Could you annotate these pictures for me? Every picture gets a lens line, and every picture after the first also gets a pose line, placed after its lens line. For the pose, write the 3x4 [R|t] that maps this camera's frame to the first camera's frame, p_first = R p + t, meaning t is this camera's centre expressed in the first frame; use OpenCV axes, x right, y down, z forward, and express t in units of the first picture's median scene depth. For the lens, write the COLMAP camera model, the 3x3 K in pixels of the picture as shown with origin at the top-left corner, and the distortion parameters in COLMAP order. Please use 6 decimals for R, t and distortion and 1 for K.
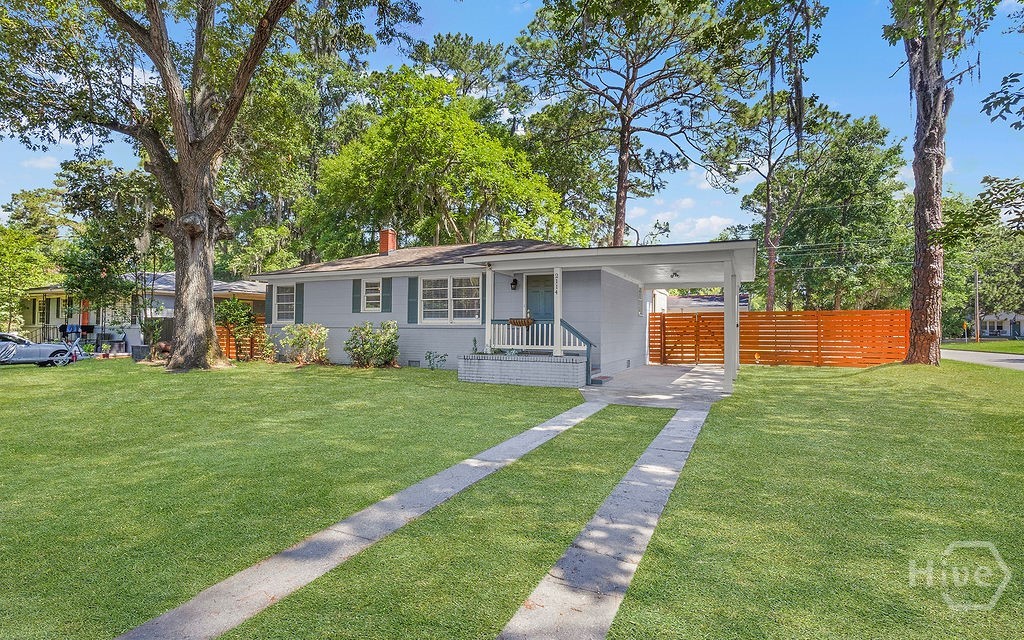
lens RADIAL K [[502.0, 0, 516.0], [0, 502.0, 321.8], [0, 0, 1]] dist [-0.009425, 0.001080]
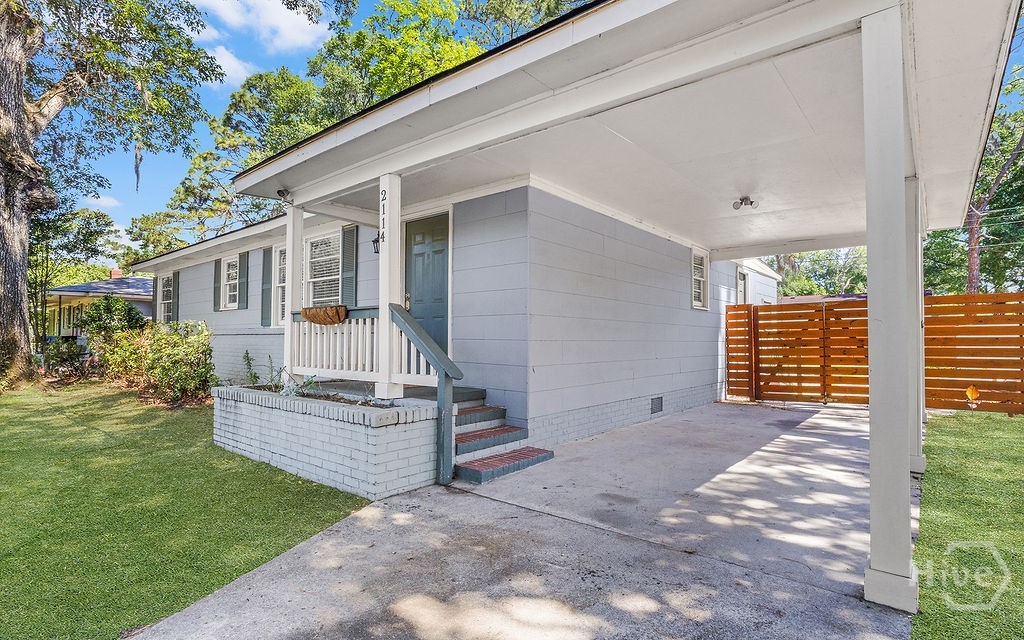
lens RADIAL K [[502.0, 0, 507.4], [0, 502.0, 325.6], [0, 0, 1]] dist [-0.009425, 0.001080]
pose [[0.964337, -0.011773, -0.264416, 0.213227], [0.007126, 0.999803, -0.018527, 0.014727], [0.264582, 0.015982, 0.964231, 0.493534]]
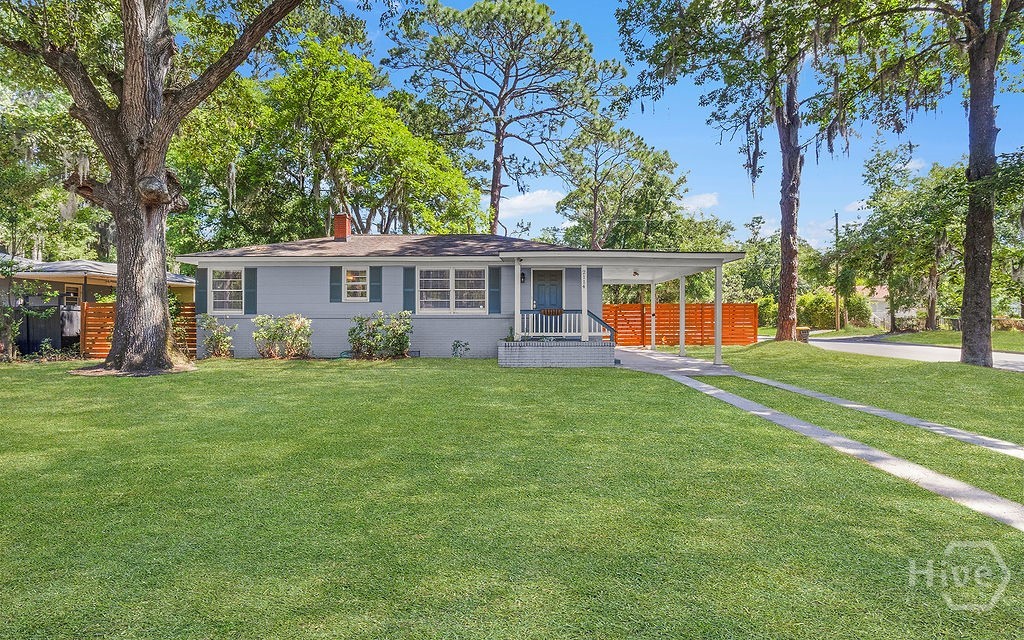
lens RADIAL K [[502.0, 0, 512.7], [0, 502.0, 320.3], [0, 0, 1]] dist [-0.009425, 0.001080]
pose [[0.903790, -0.006602, 0.427925, -0.431747], [-0.000659, 0.999858, 0.016817, -0.000027], [-0.427976, -0.015481, 0.903658, 0.013680]]
